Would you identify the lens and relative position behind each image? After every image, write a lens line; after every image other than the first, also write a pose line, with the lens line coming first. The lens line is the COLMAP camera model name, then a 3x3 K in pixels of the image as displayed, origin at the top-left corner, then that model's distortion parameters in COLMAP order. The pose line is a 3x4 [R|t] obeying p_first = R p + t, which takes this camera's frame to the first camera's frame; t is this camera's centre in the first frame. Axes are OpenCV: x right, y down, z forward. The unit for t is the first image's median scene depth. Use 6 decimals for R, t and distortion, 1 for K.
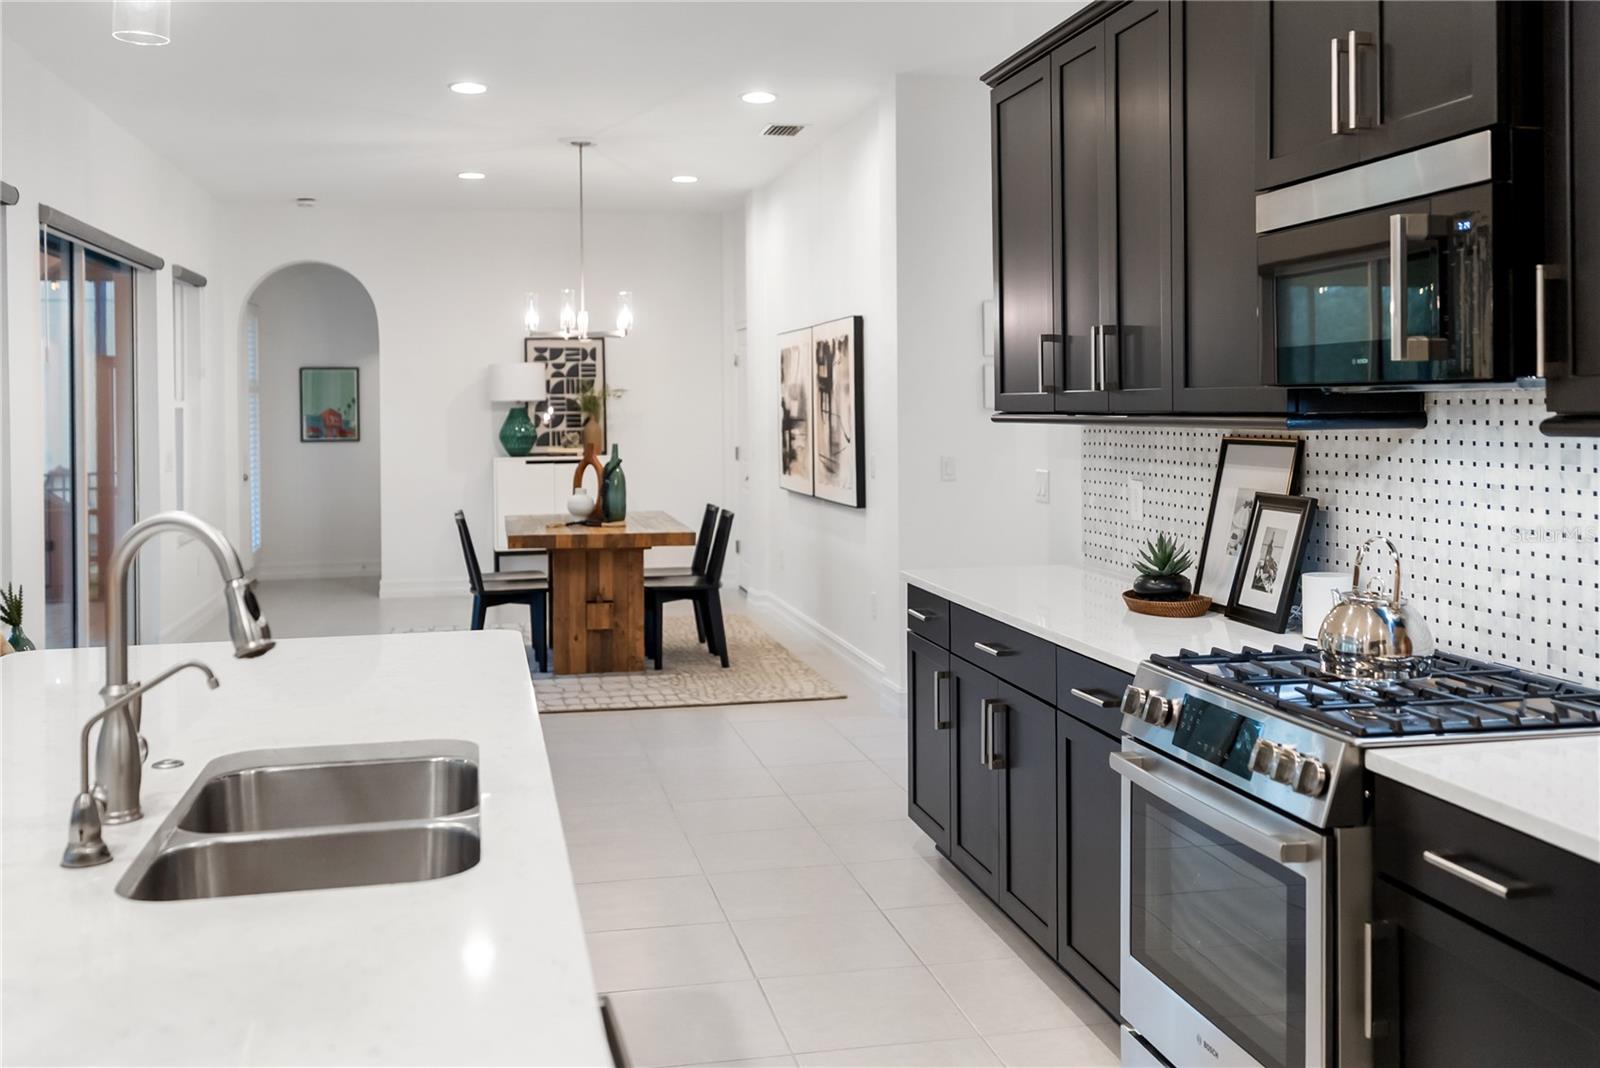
lens RADIAL K [[1469.6, 0, 798.8], [0, 1469.6, 419.6], [0, 0, 1]] dist [-0.045642, 0.000794]
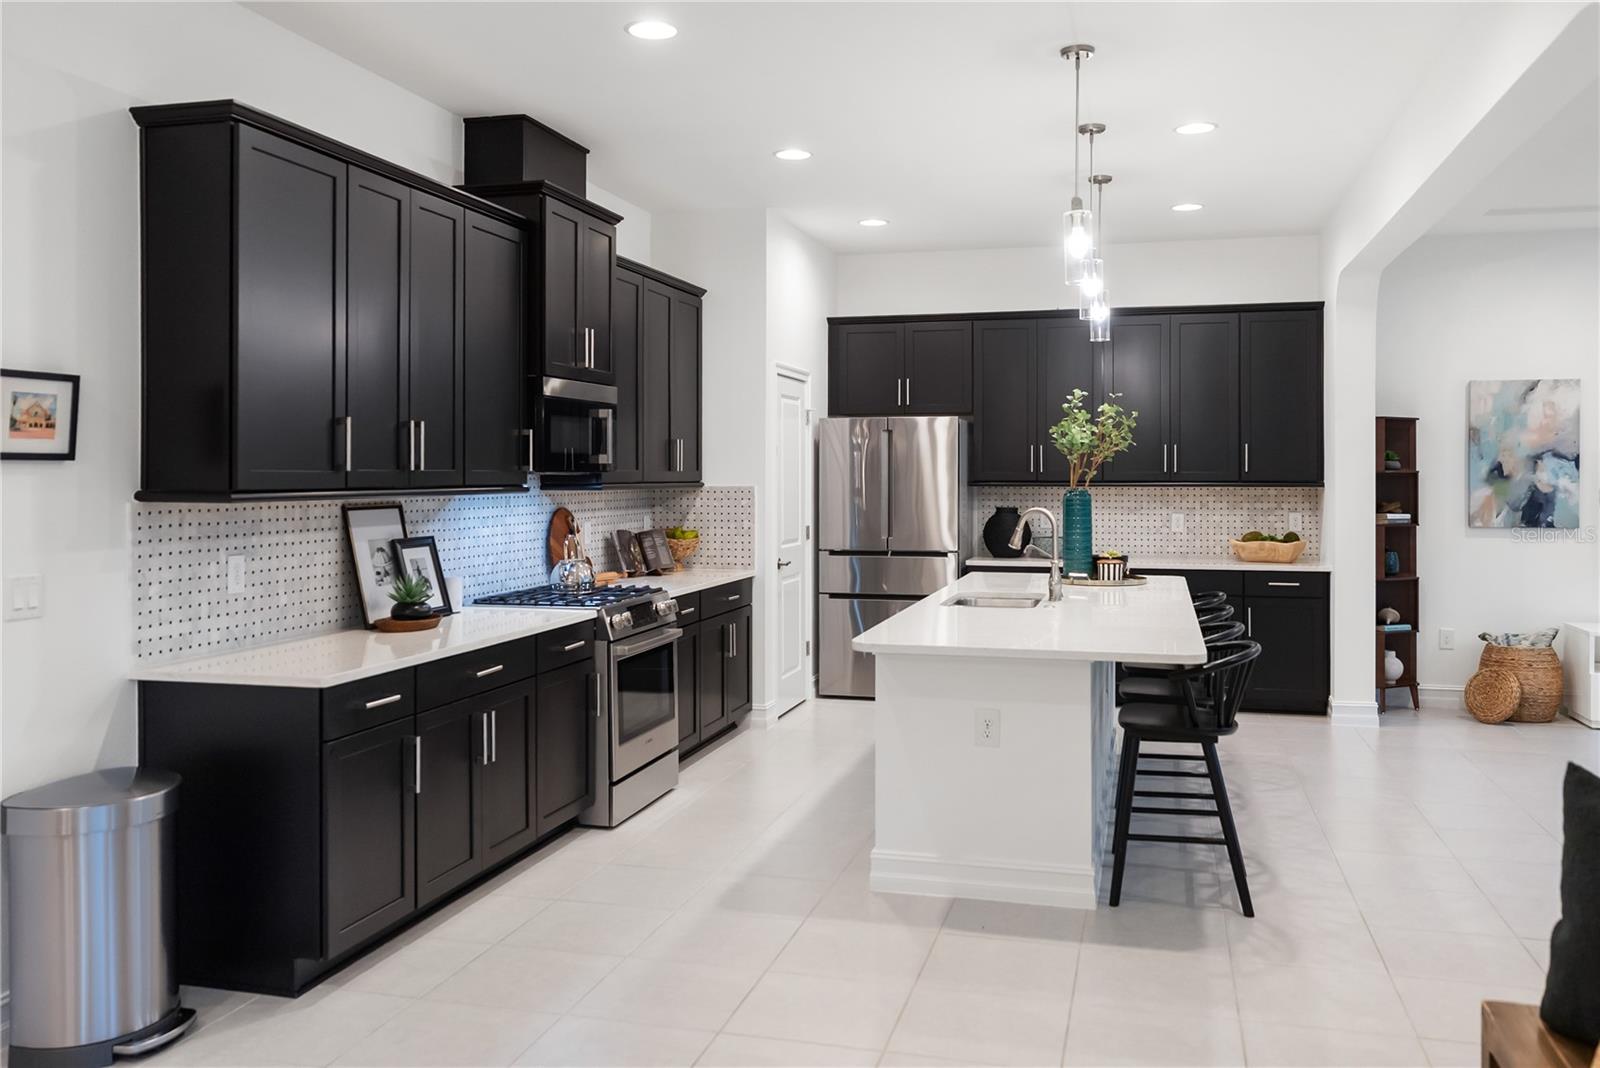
lens RADIAL K [[1331.9, 0, 801.7], [0, 1331.9, 488.5], [0, 0, 1]] dist [-0.005816, -0.001450]
pose [[-0.889881, -0.004799, 0.456167, -0.726692], [0.004513, 0.999803, 0.019321, -0.029400], [-0.456169, 0.019252, -0.889685, 2.139878]]
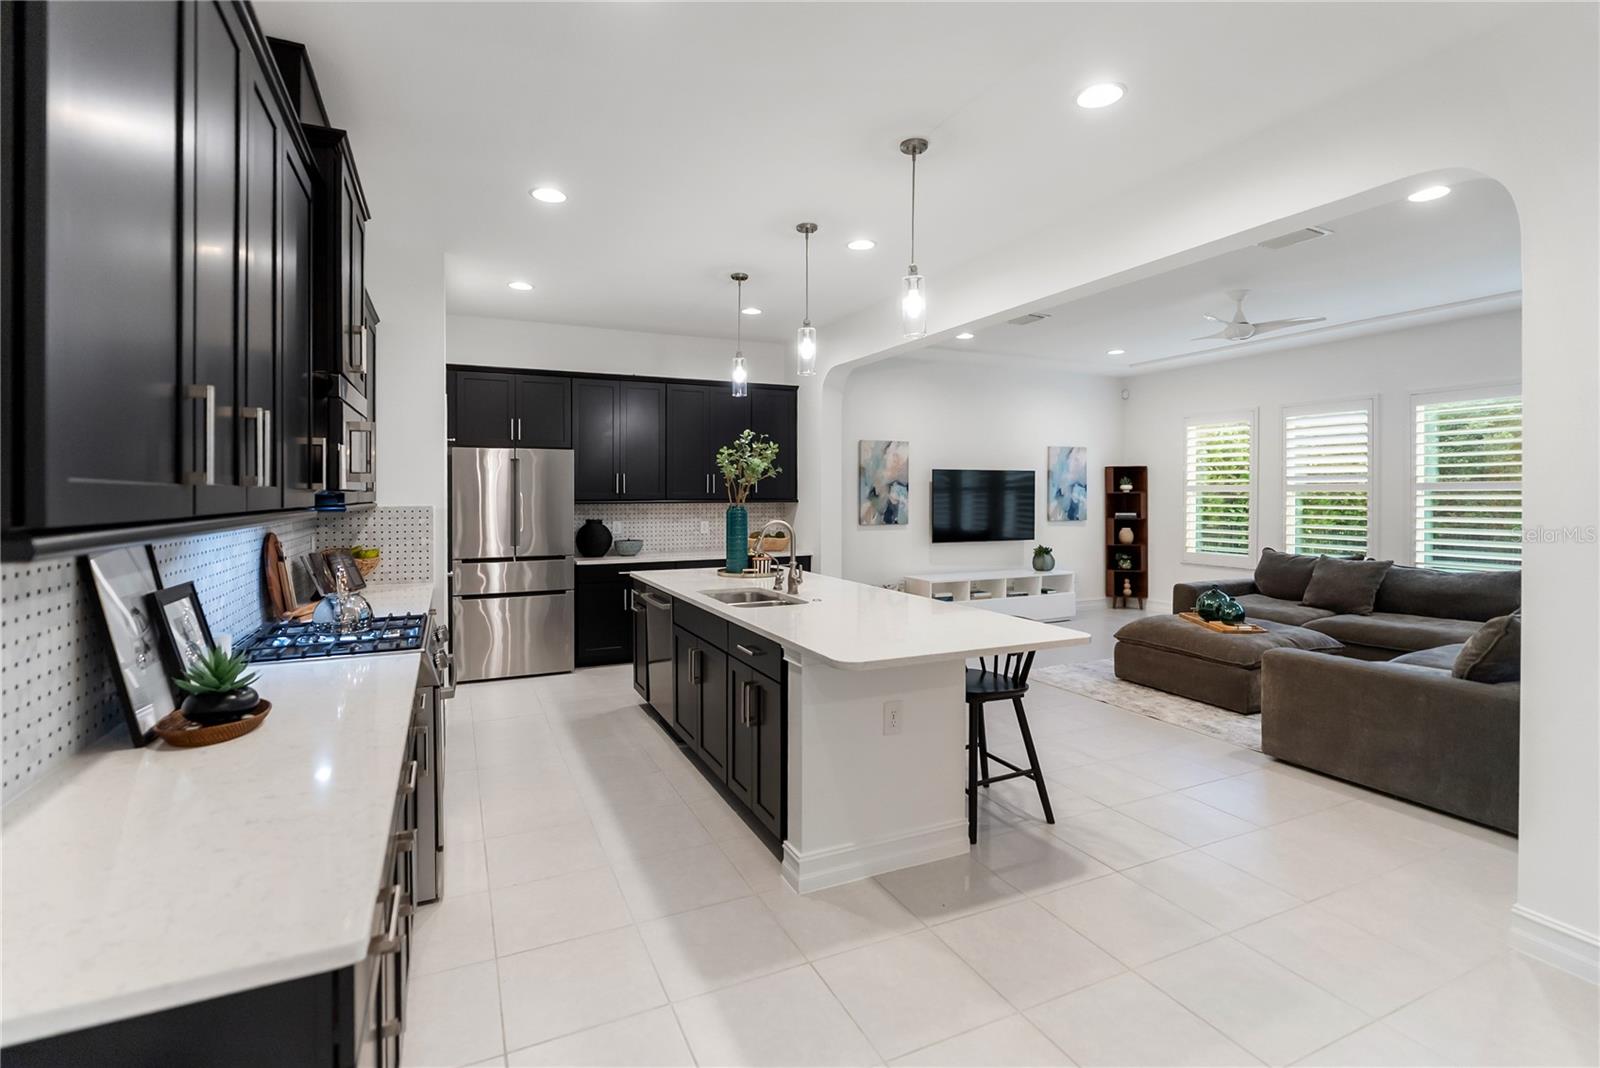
lens RADIAL K [[743.1, 0, 791.9], [0, 743.1, 504.0], [0, 0, 1]] dist [0.001070, 0.000442]
pose [[-0.976853, 0.005589, -0.213837, -0.001009], [0.001101, 0.999777, 0.021101, -0.021942], [0.213908, 0.020377, -0.976641, 1.666427]]
